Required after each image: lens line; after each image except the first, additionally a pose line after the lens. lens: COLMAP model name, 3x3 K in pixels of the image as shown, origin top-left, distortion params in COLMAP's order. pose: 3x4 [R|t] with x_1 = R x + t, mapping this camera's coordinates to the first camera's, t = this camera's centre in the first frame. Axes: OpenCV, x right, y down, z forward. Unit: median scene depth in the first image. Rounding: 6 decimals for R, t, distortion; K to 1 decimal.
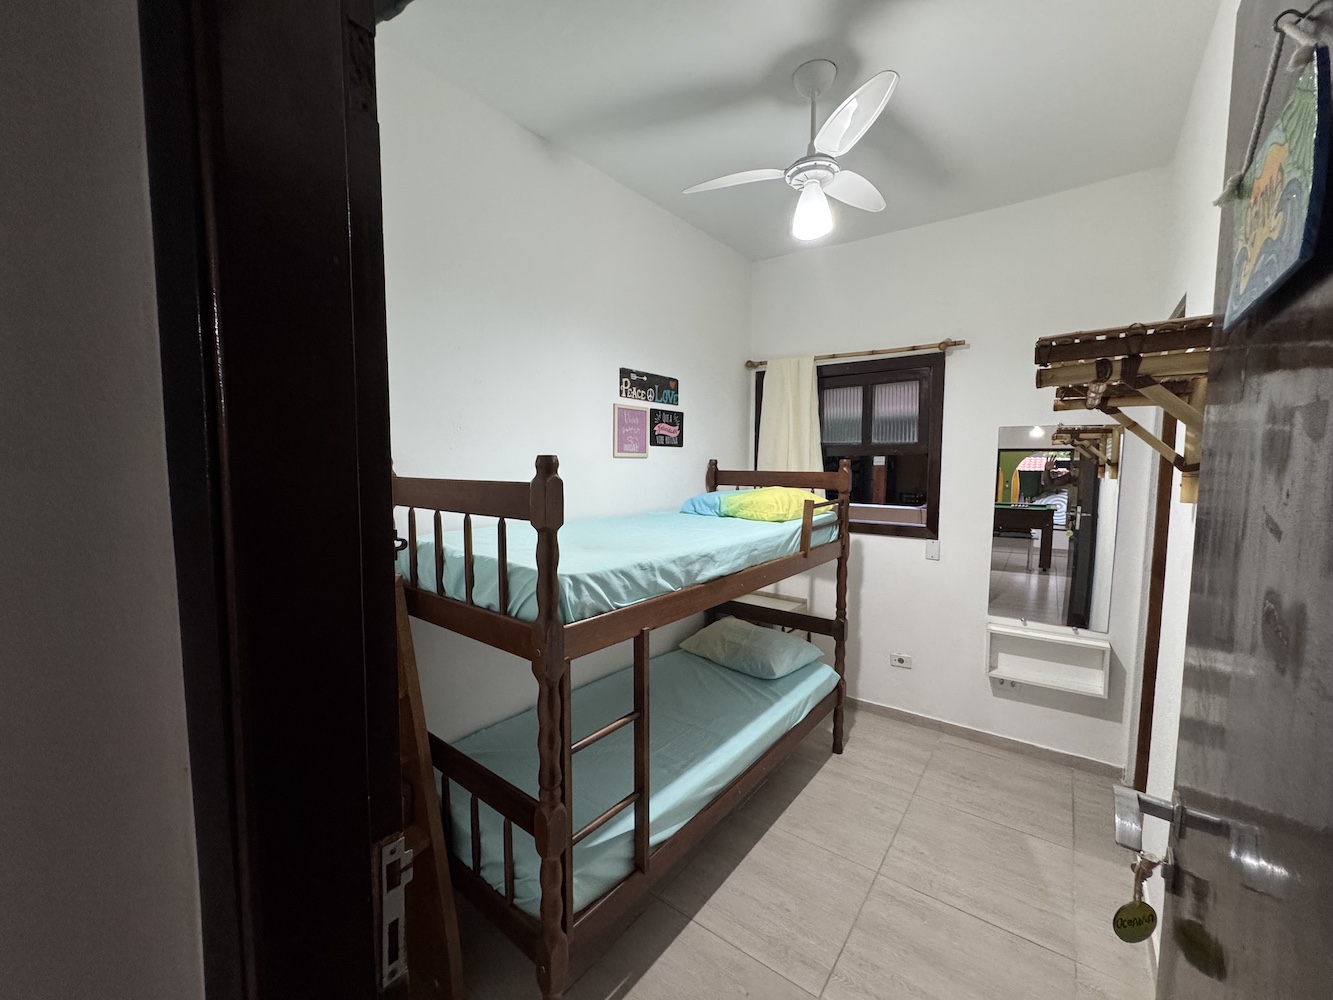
lens RADIAL K [[532.5, 0, 662.9], [0, 532.5, 500.6], [0, 0, 1]] dist [-0.001159, 0.000104]
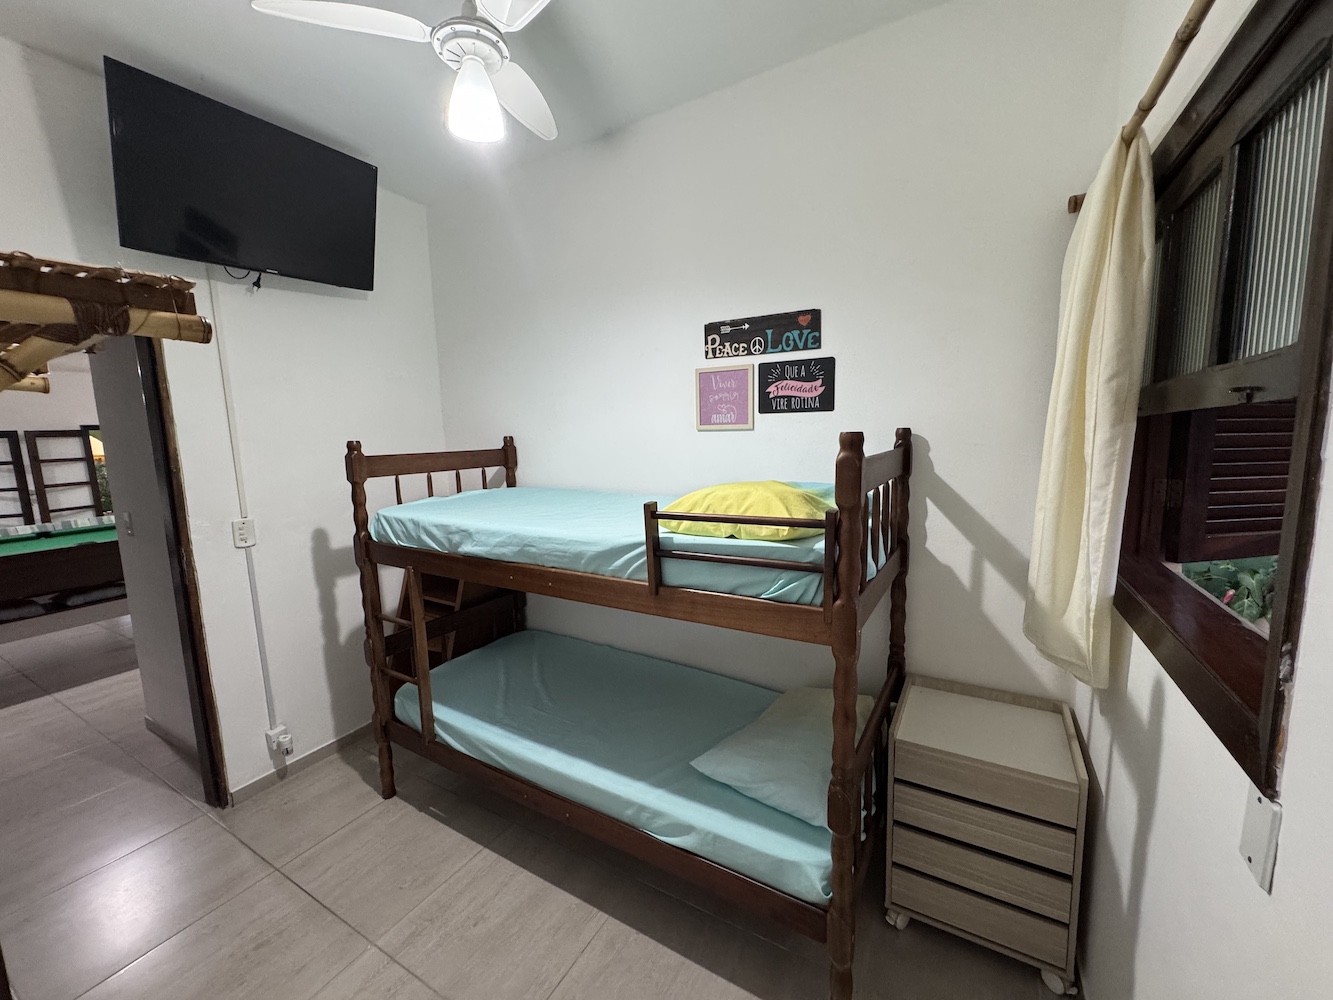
lens RADIAL K [[532.5, 0, 662.6], [0, 532.5, 499.9], [0, 0, 1]] dist [-0.001159, 0.000104]
pose [[0.125414, 0.122391, -0.984526, 0.749833], [-0.048394, 0.991935, 0.117147, -0.065697], [0.990924, 0.032953, 0.130325, 0.799511]]
